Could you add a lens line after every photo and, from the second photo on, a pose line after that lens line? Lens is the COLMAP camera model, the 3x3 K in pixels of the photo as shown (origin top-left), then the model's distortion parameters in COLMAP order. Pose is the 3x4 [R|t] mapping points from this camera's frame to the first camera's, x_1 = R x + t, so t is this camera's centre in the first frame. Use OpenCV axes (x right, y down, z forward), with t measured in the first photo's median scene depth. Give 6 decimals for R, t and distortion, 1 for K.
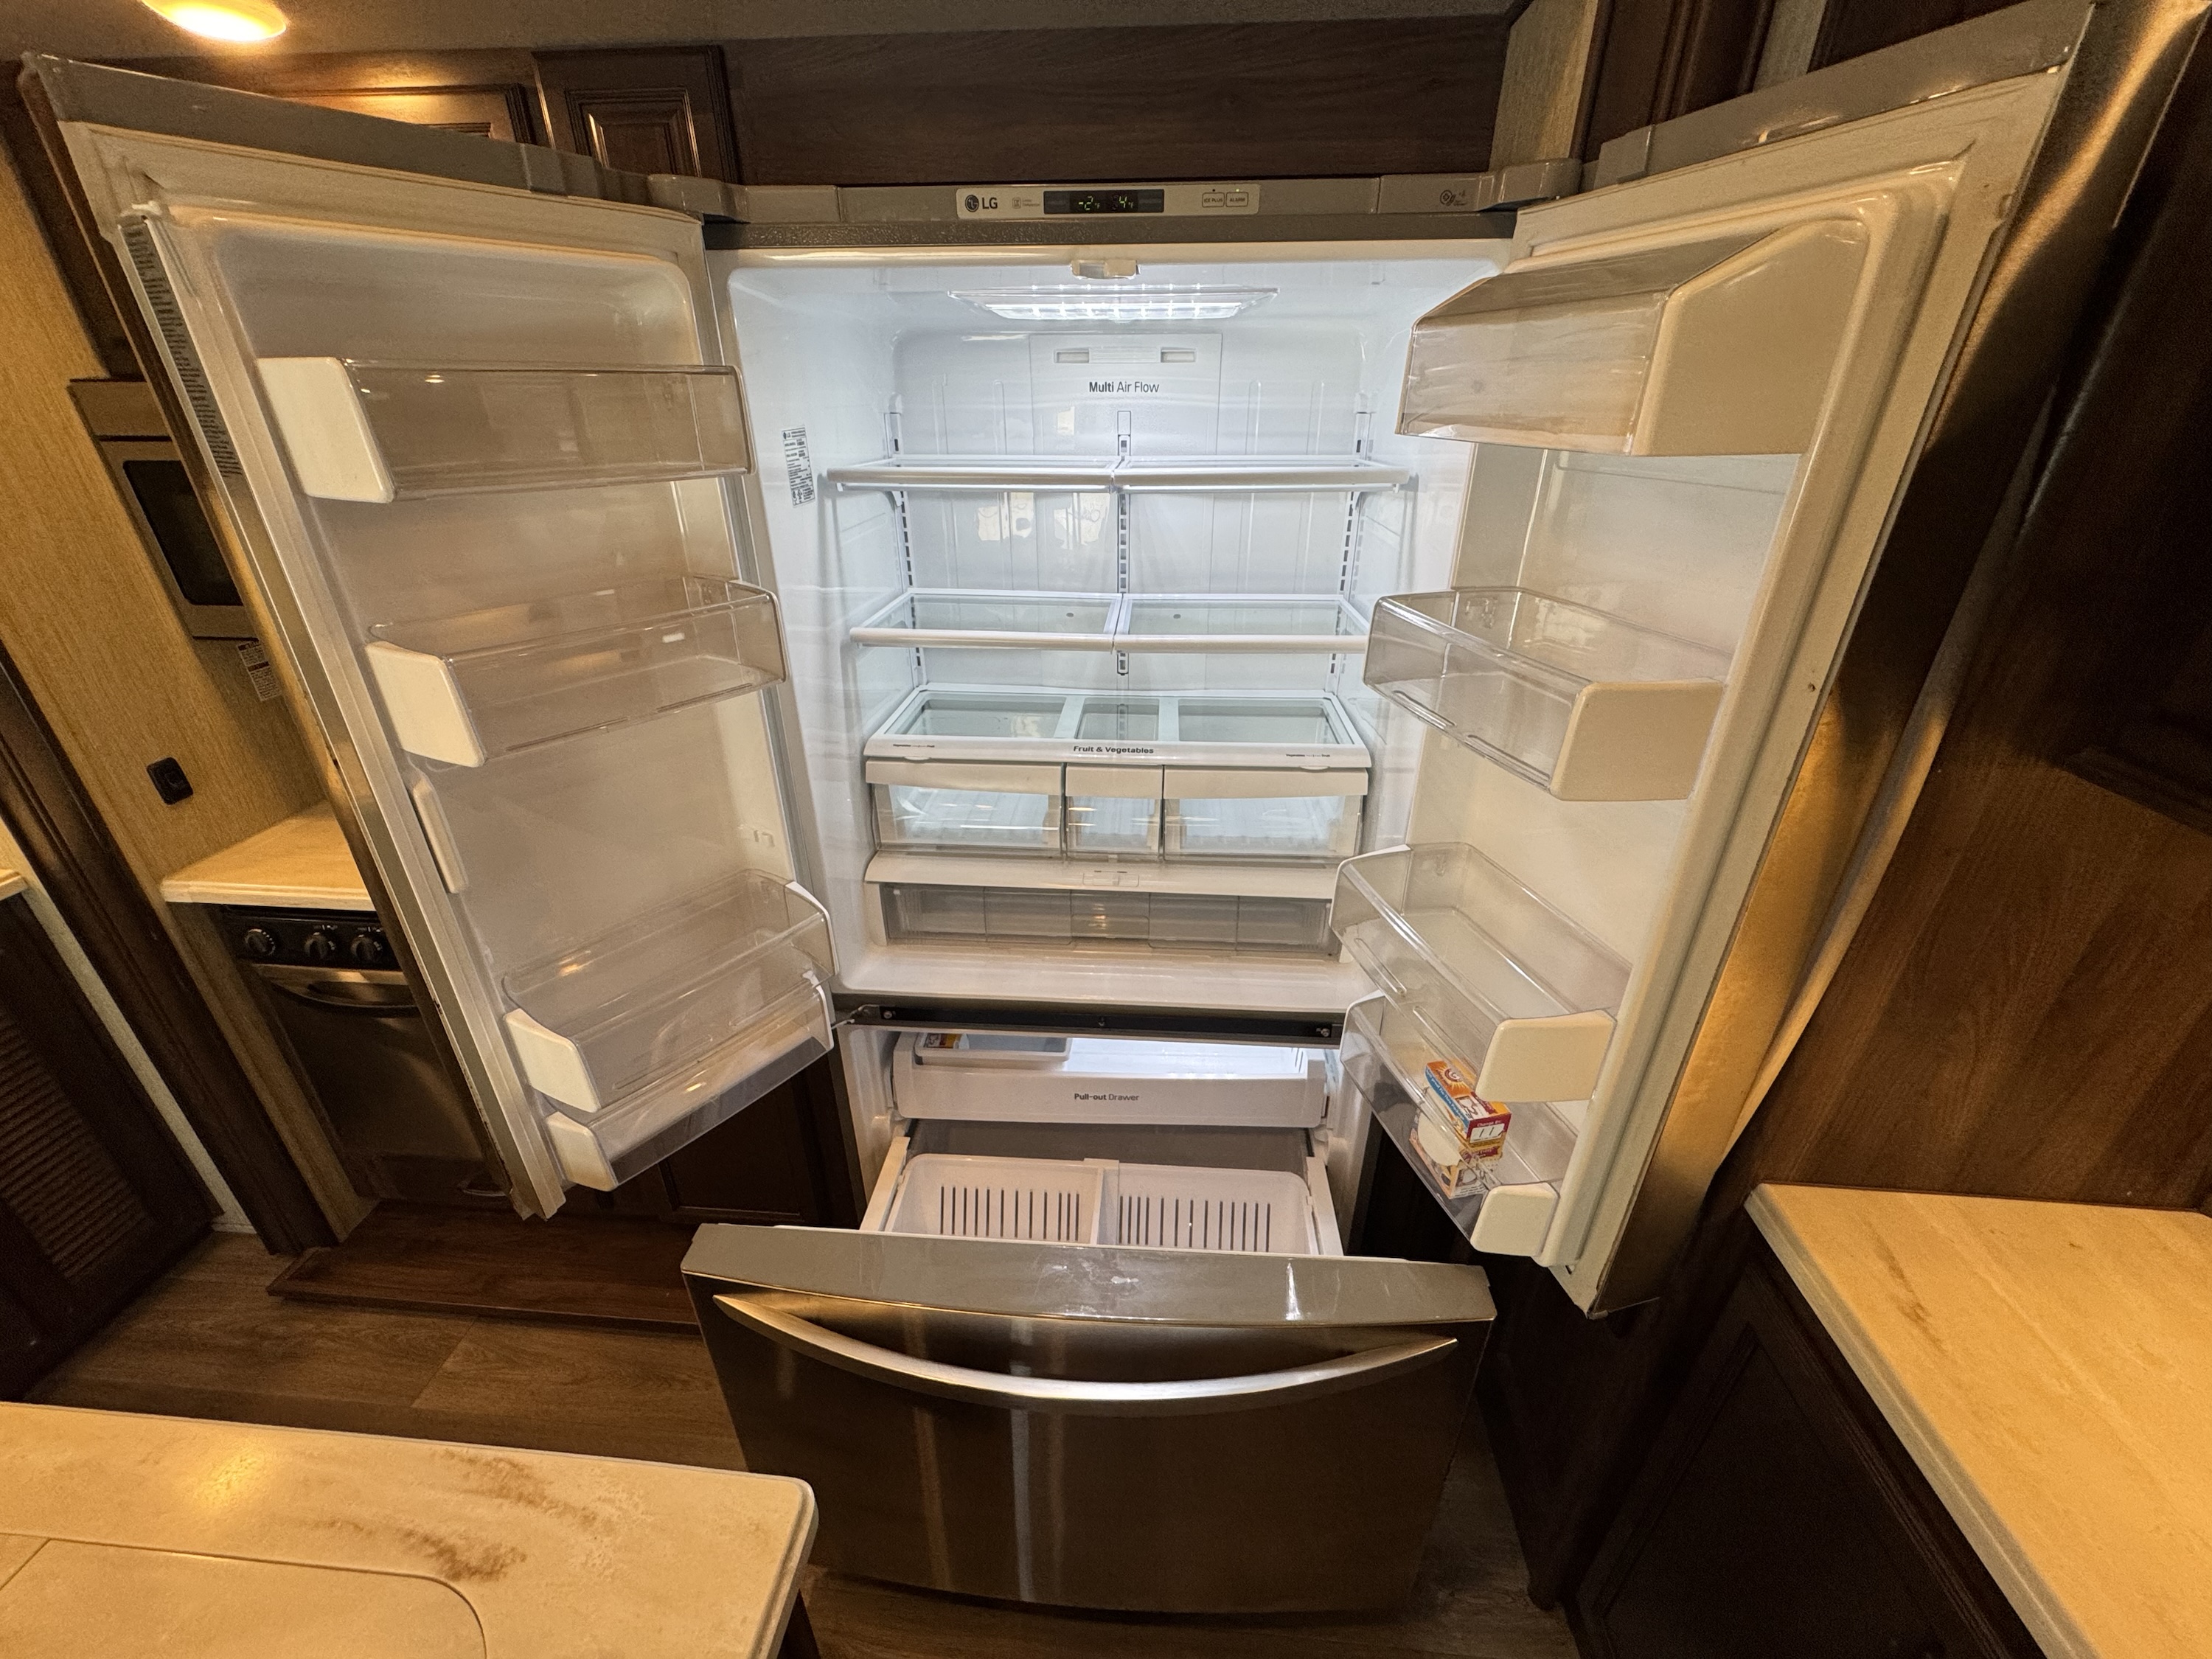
lens RADIAL K [[883.6, 0, 1100.0], [0, 883.6, 824.1], [0, 0, 1]] dist [-0.000683, 0.000308]
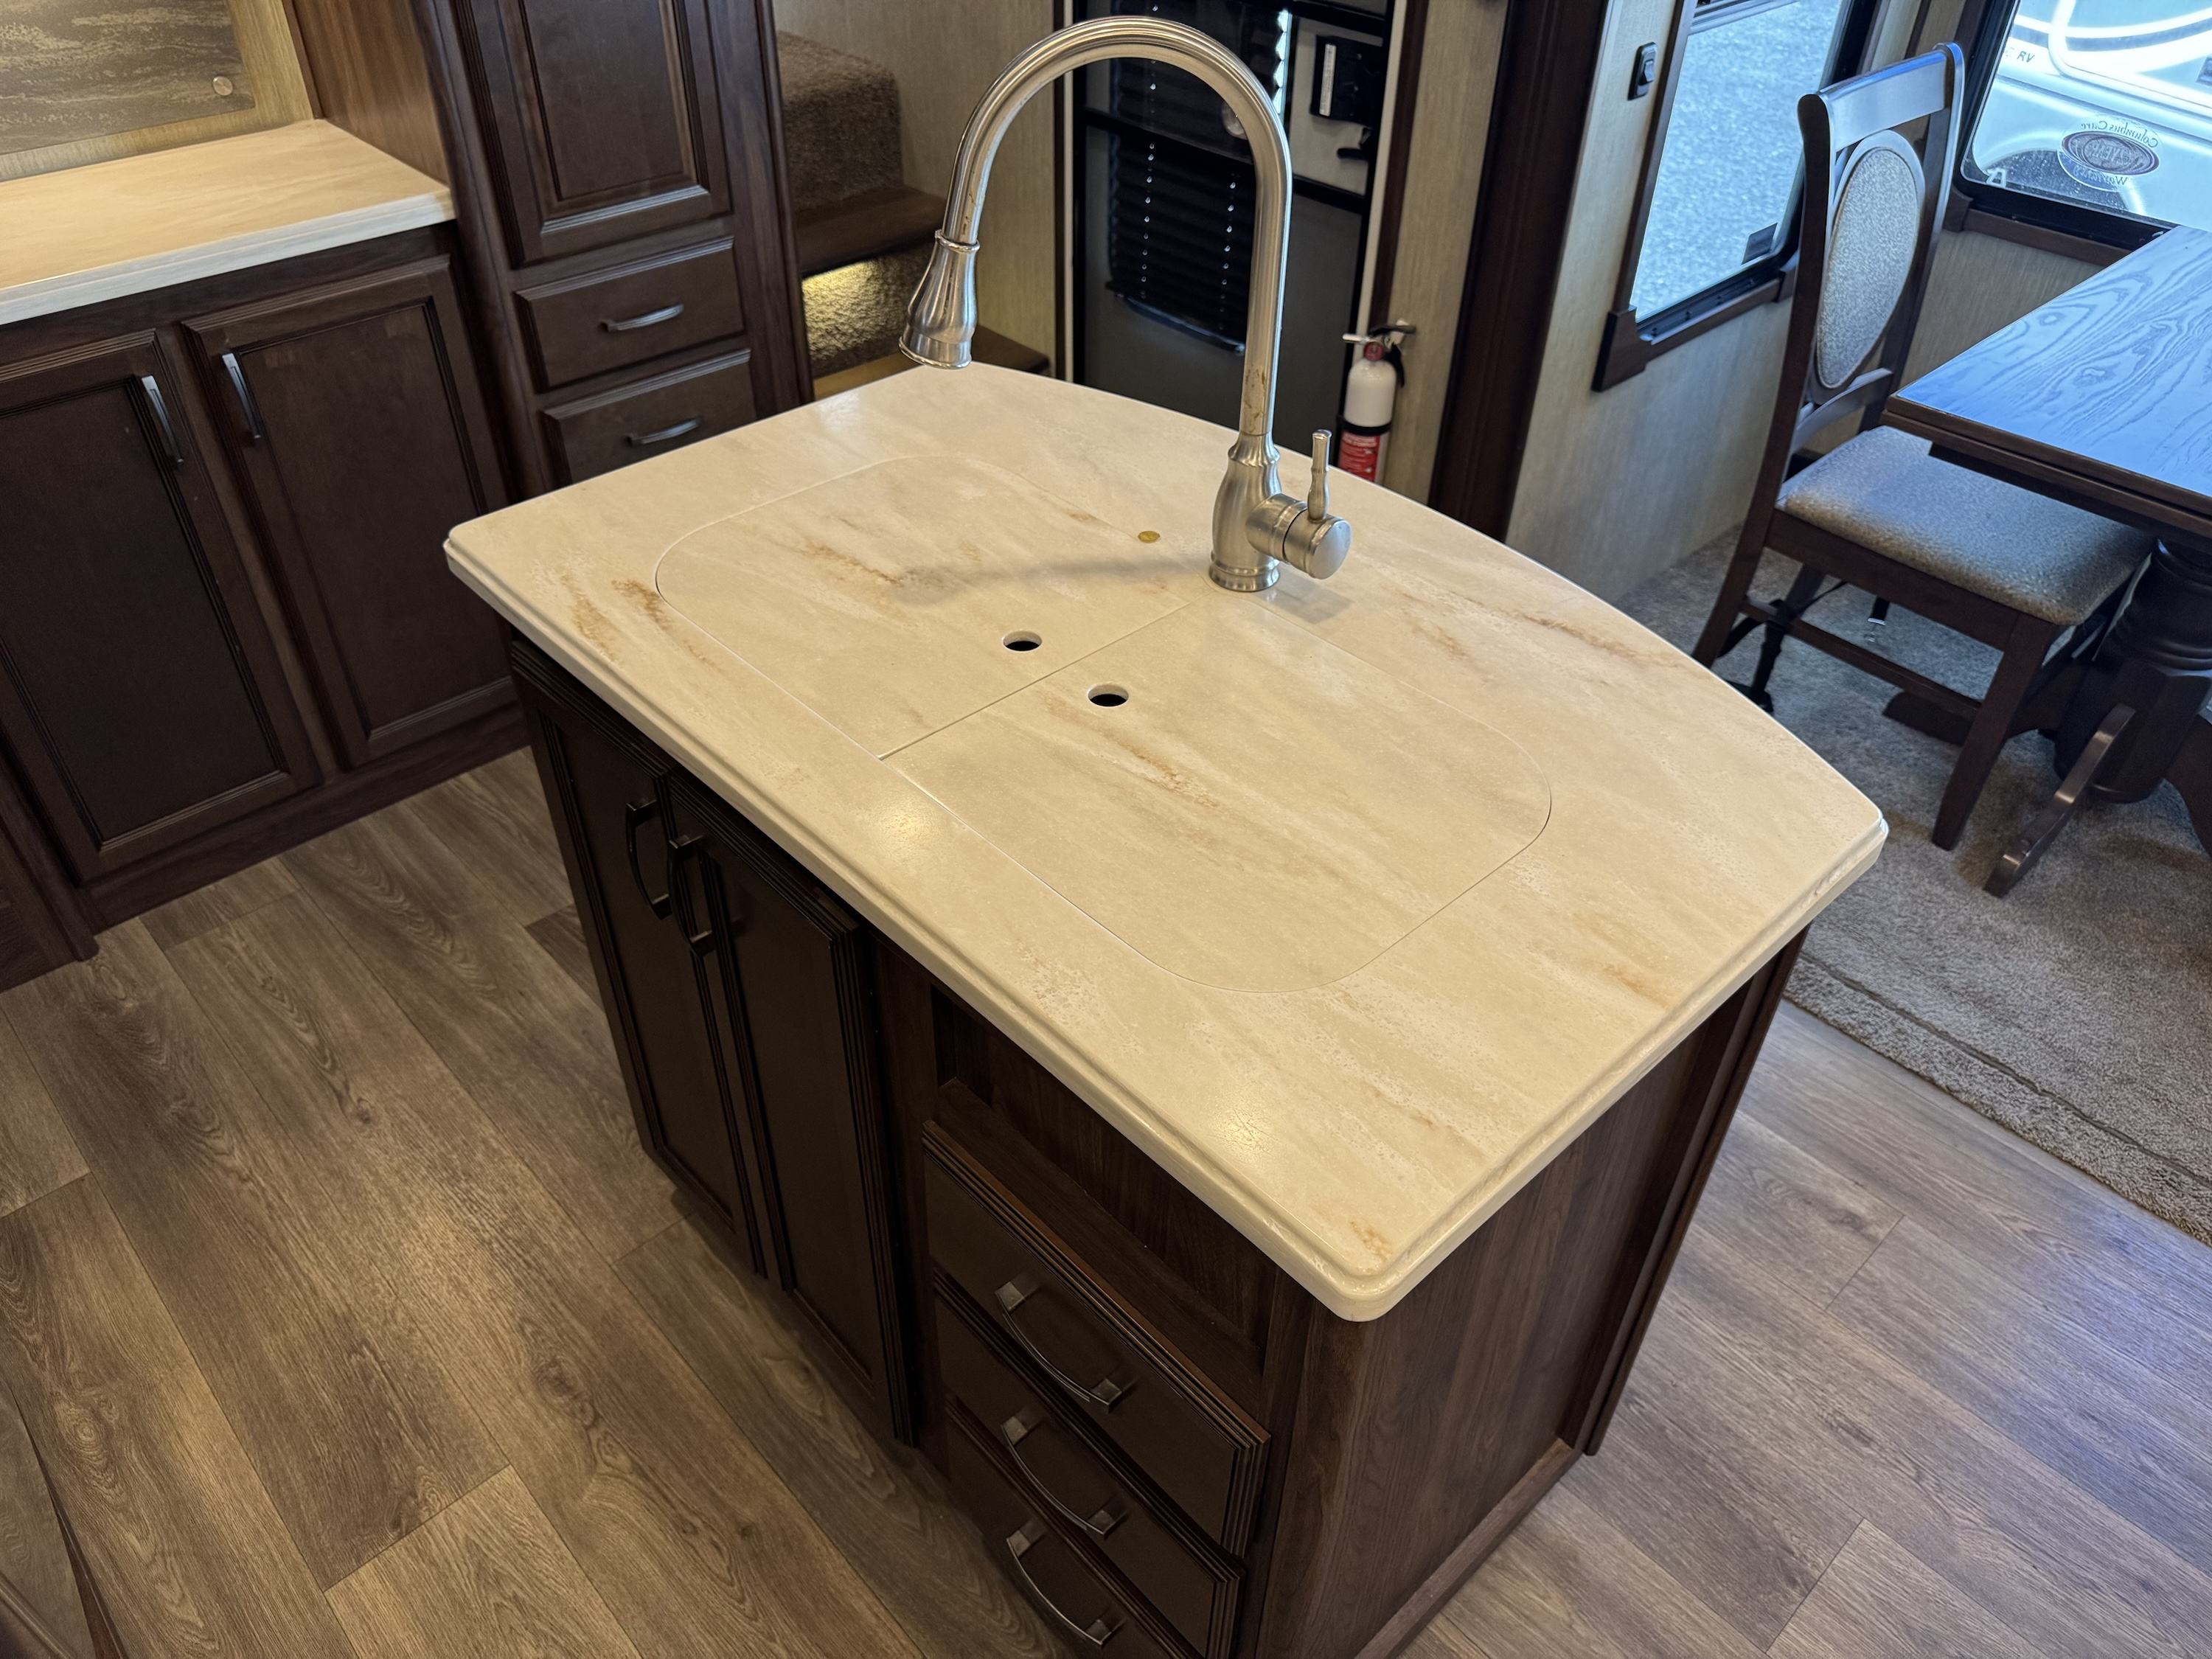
lens RADIAL K [[1566.4, 0, 1107.9], [0, 1566.4, 810.4], [0, 0, 1]] dist [0.054540, -0.067556]
pose [[-0.739861, -0.434057, 0.514005, -1.627954], [0.291422, 0.481848, 0.826375, -0.406929], [-0.606366, 0.761195, -0.230007, 0.900960]]
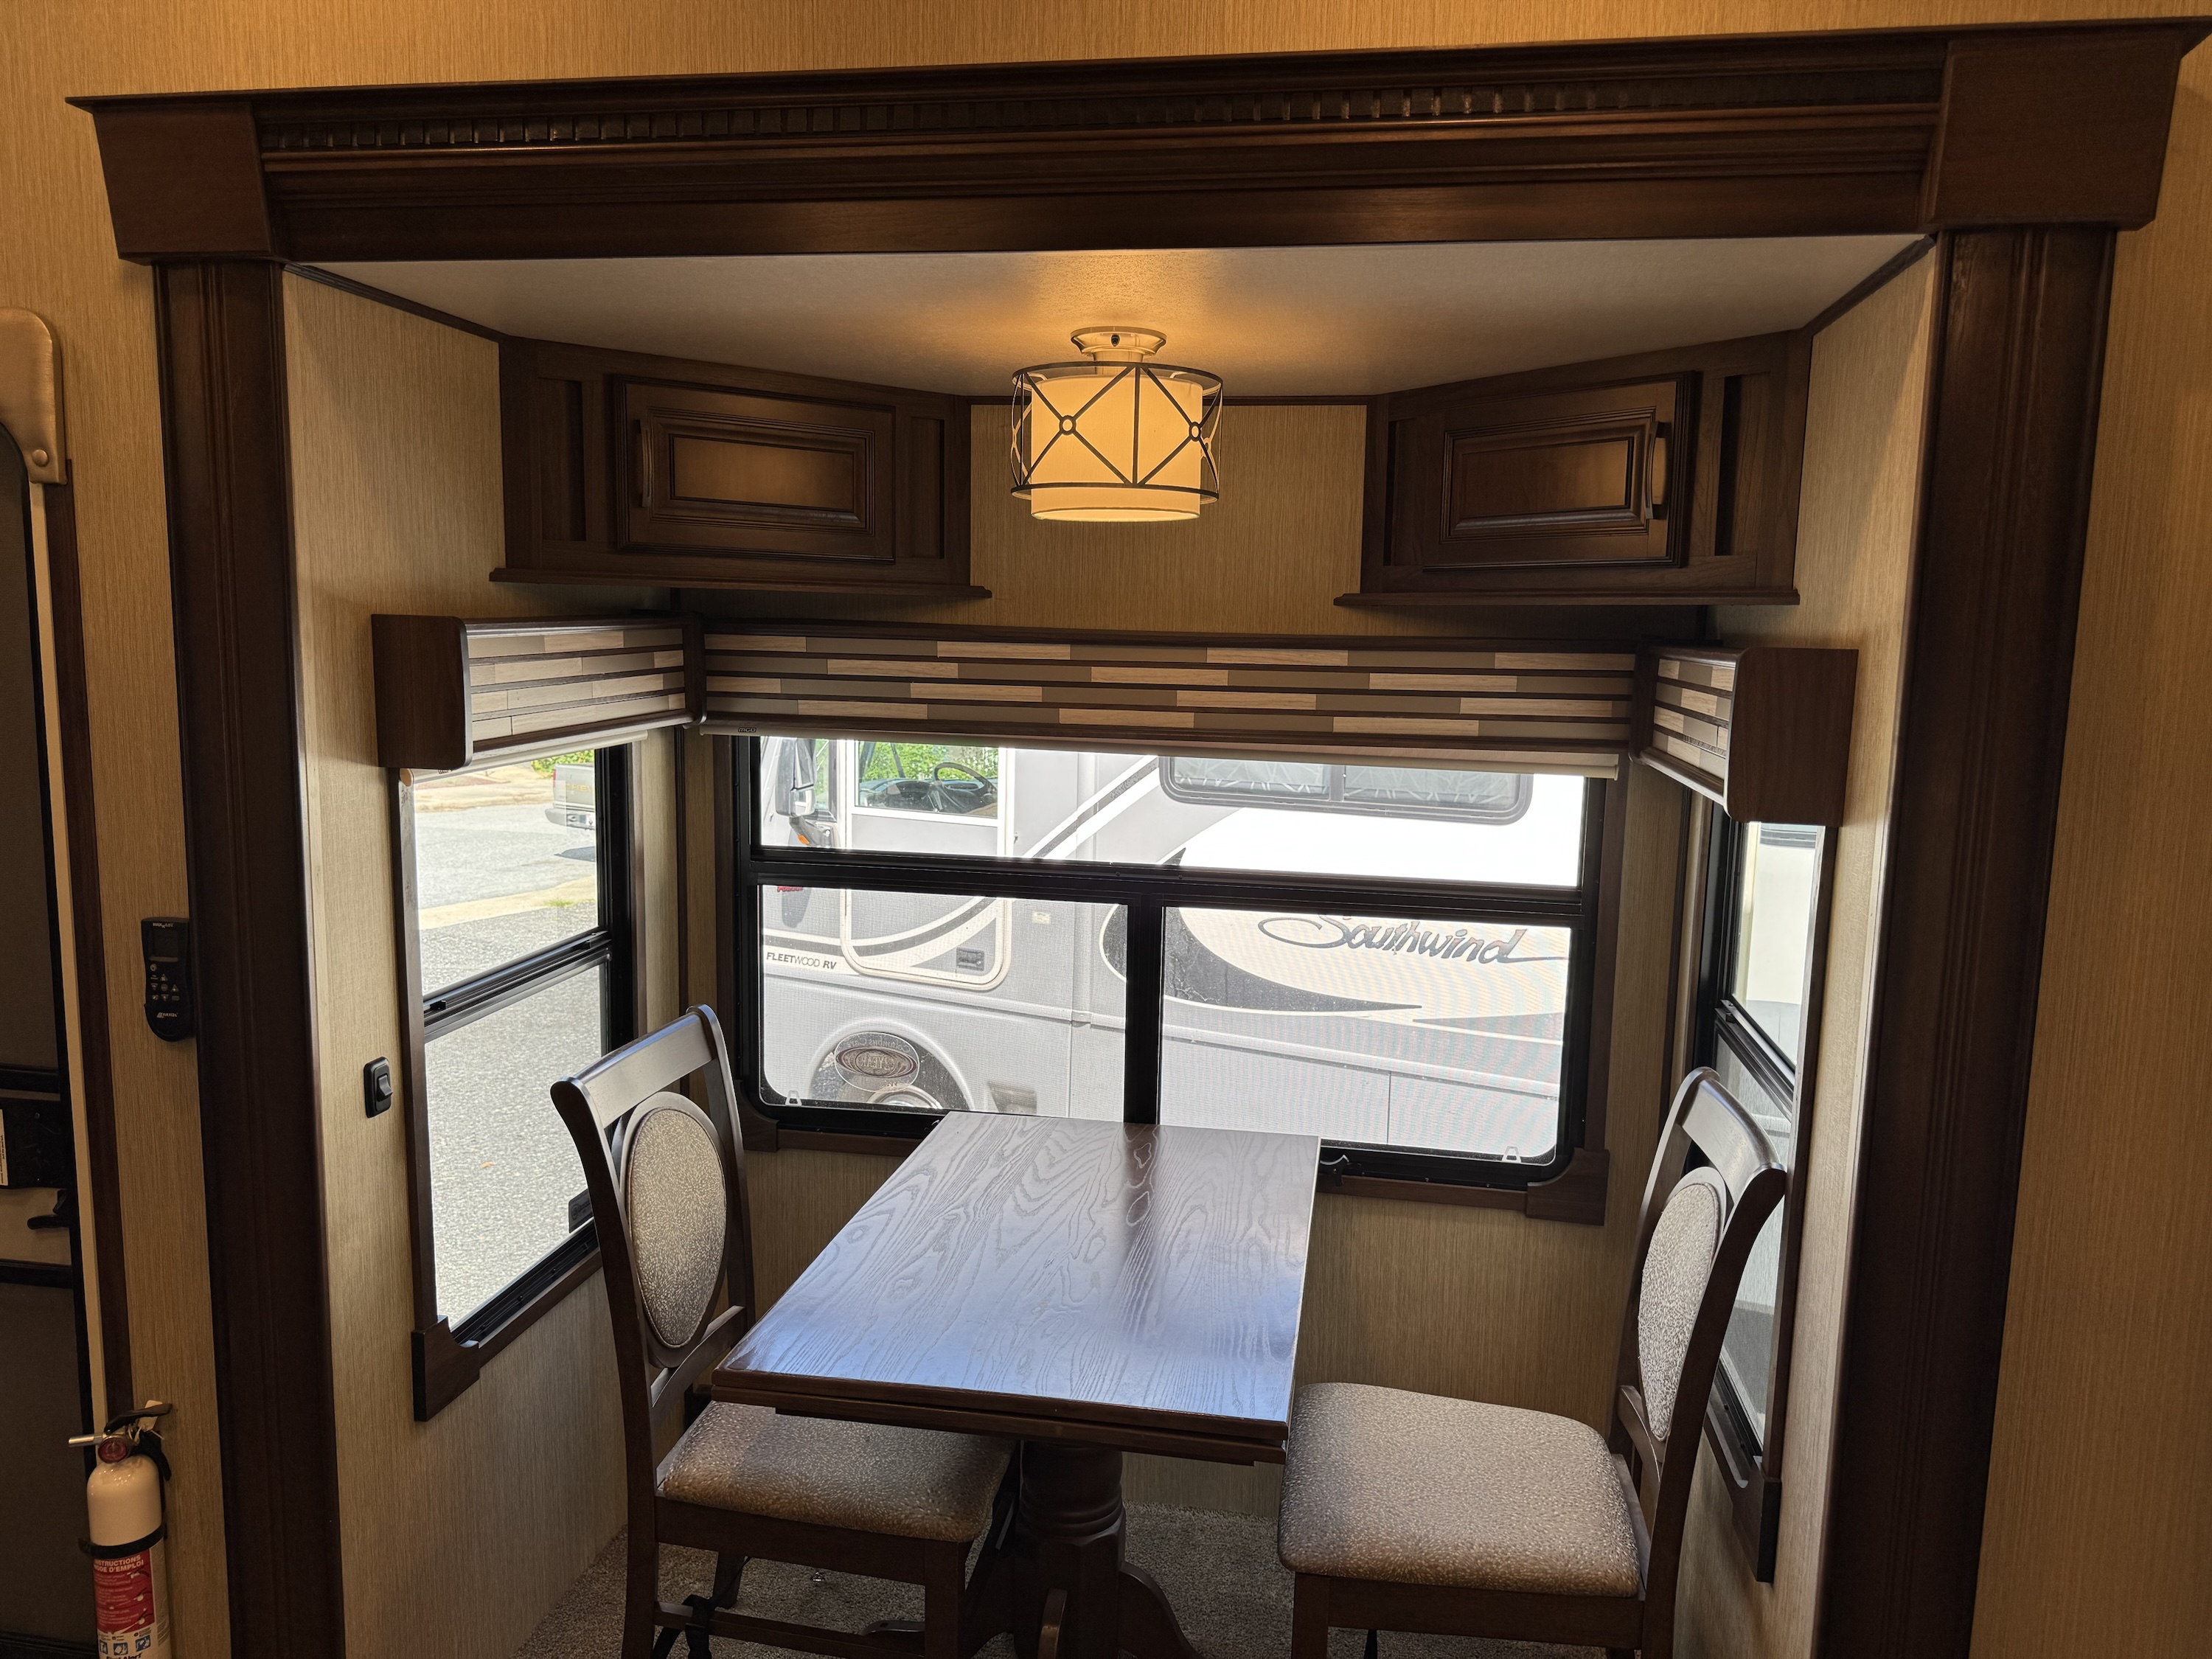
lens RADIAL K [[1566.4, 0, 1090.3], [0, 1566.4, 829.5], [0, 0, 1]] dist [0.054540, -0.067556]
pose [[-0.994602, -0.036396, 0.097170, -1.673133], [0.025202, 0.823684, 0.566488, -0.322308], [-0.100655, 0.565879, -0.818321, 0.680720]]
